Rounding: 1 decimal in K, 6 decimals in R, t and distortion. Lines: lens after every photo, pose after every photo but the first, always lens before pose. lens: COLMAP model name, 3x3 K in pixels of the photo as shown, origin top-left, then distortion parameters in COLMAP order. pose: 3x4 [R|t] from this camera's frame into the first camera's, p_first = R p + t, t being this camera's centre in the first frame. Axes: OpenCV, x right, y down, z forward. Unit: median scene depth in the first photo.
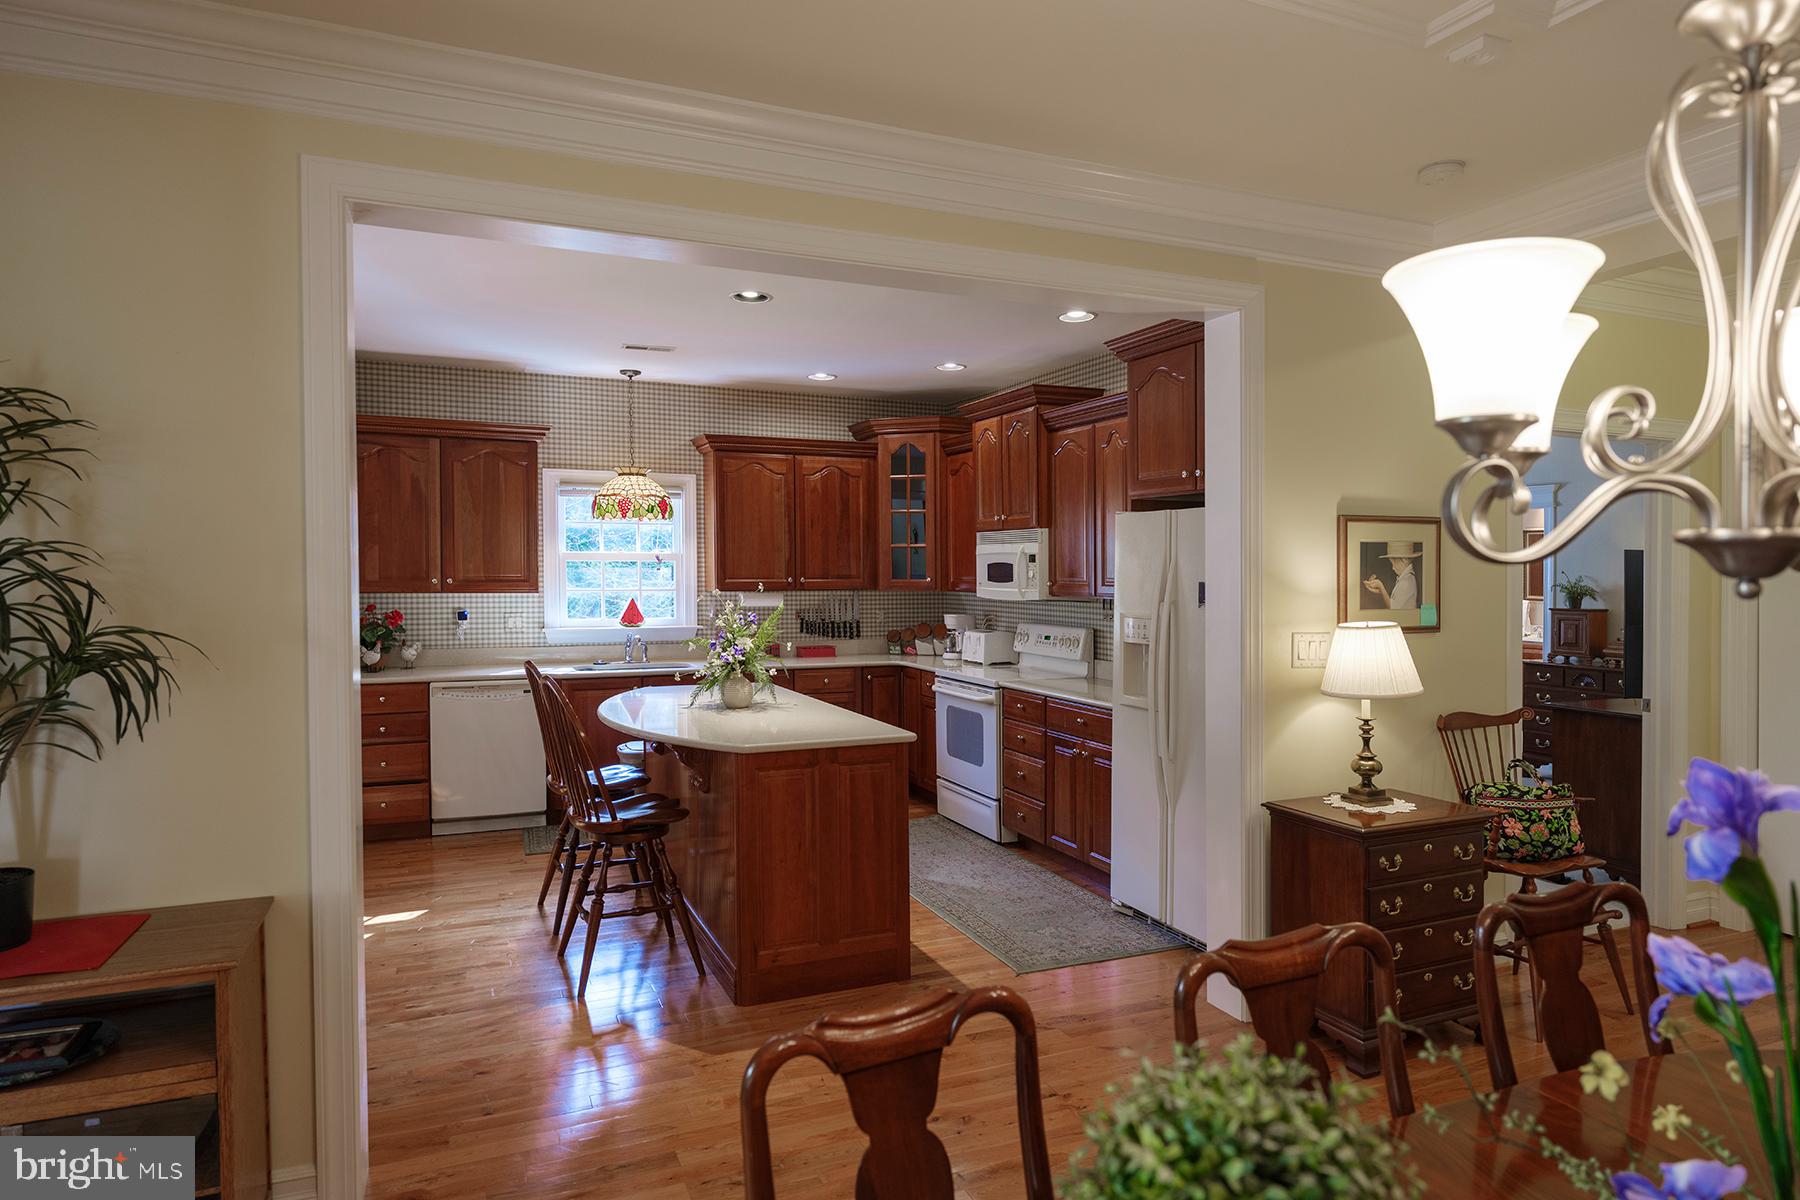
lens RADIAL K [[1065.2, 0, 898.8], [0, 1065.2, 583.9], [0, 0, 1]] dist [0.003442, -0.002930]
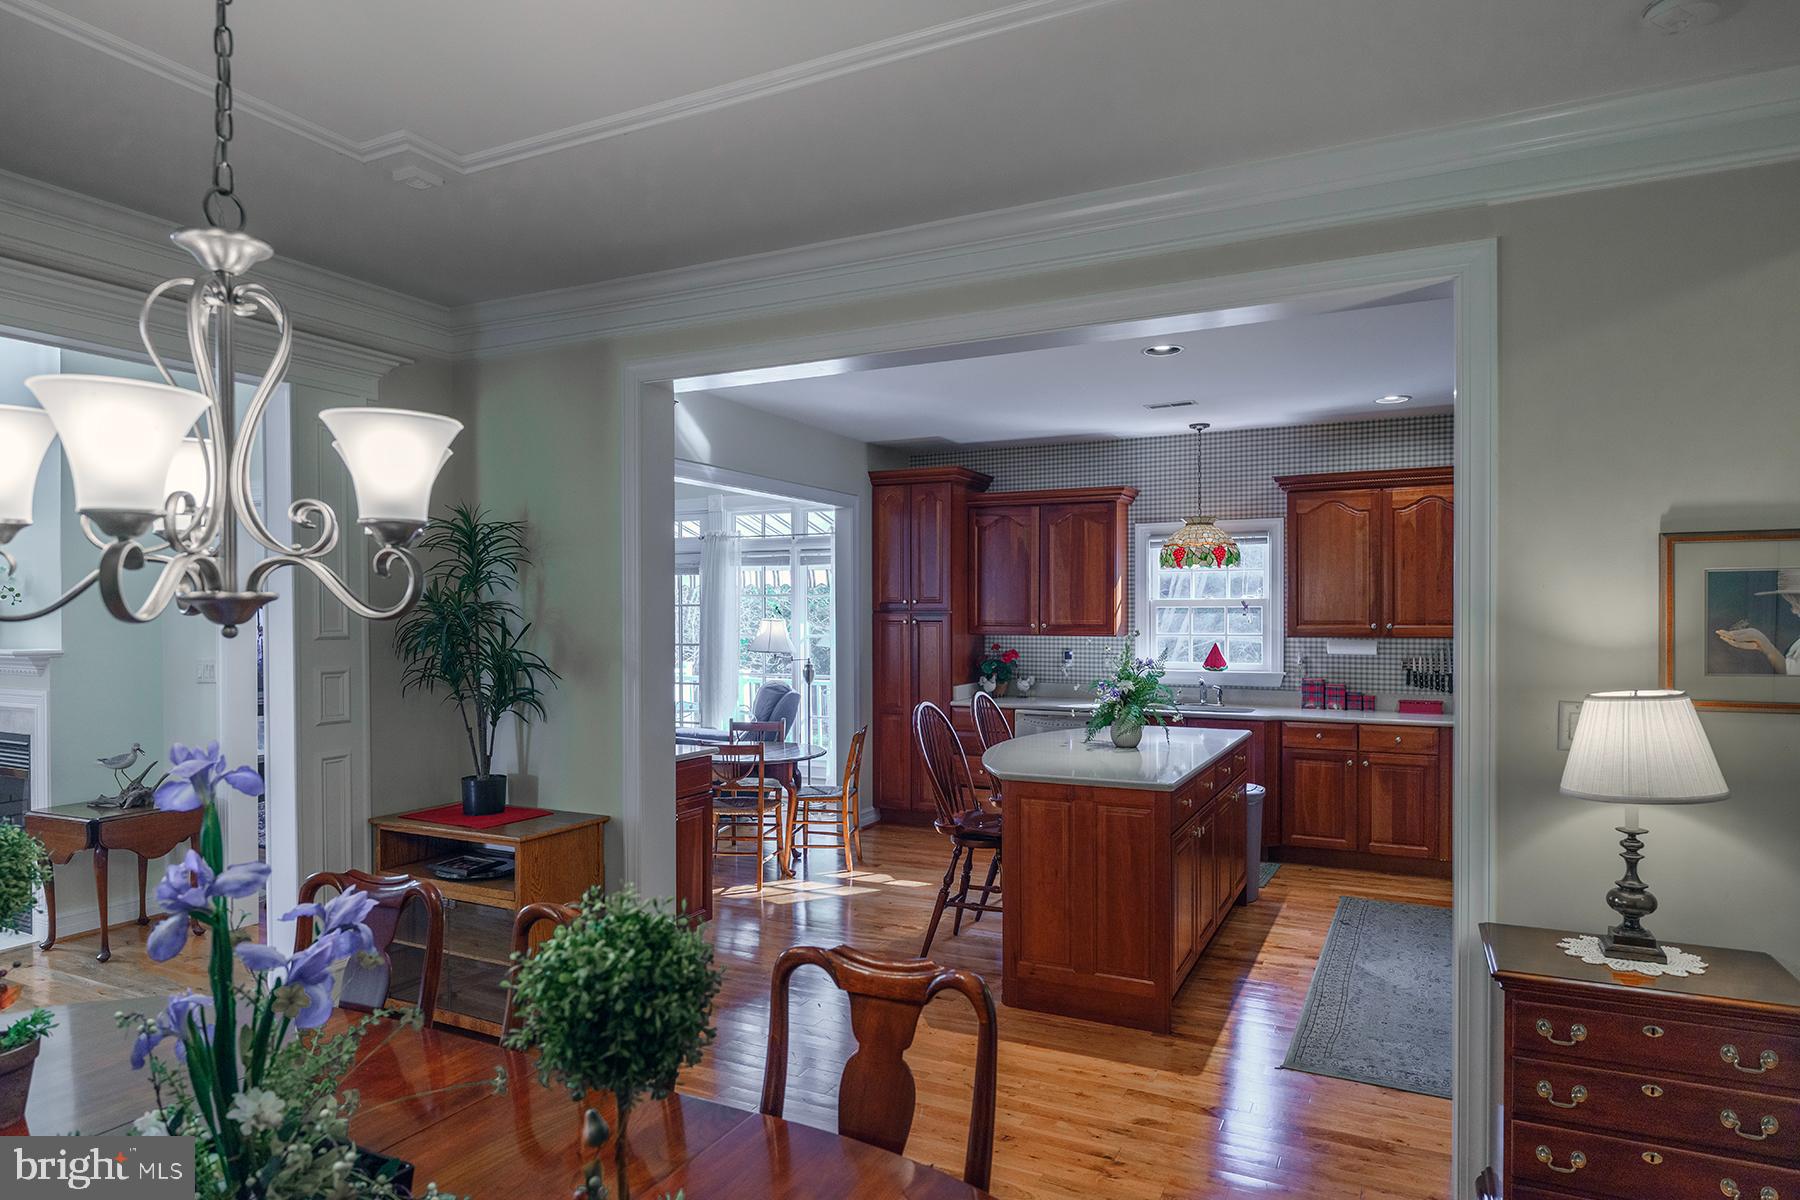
lens RADIAL K [[1065.2, 0, 895.1], [0, 1065.2, 612.5], [0, 0, 1]] dist [0.003442, -0.002930]
pose [[0.643753, -0.006340, -0.765207, 0.370369], [-0.005181, 0.999907, -0.012643, -0.001494], [0.765215, 0.012103, 0.643660, 0.109504]]
